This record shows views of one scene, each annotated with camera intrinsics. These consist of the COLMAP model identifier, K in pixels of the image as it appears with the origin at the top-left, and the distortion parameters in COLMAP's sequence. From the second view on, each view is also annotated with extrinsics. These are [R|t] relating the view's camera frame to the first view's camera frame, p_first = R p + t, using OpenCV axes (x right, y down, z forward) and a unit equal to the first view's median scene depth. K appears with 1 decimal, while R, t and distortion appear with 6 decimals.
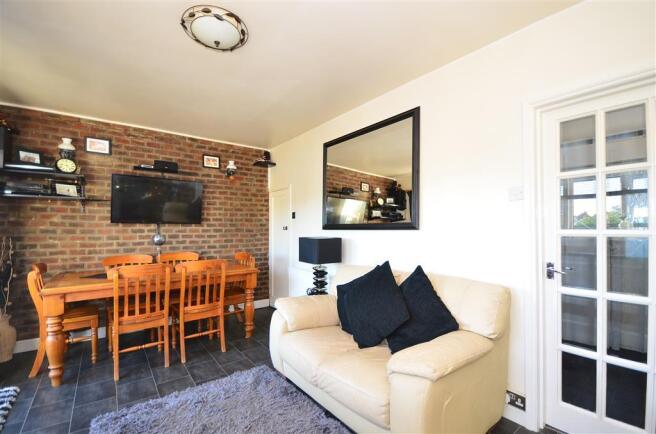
lens RADIAL K [[291.6, 0, 314.7], [0, 291.6, 226.6], [0, 0, 1]] dist [-0.000805, -0.001275]
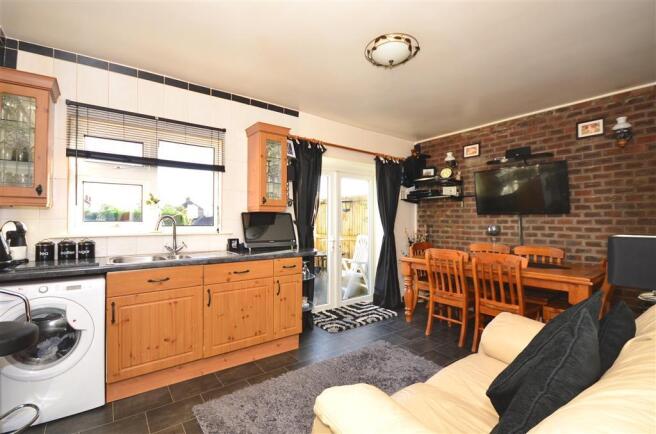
lens RADIAL K [[291.6, 0, 324.8], [0, 291.6, 219.8], [0, 0, 1]] dist [-0.000805, -0.001275]
pose [[0.002926, -0.002952, -0.999991, 0.428442], [0.005050, 0.999983, -0.002937, 0.008104], [0.999983, -0.005041, 0.002941, 0.365954]]
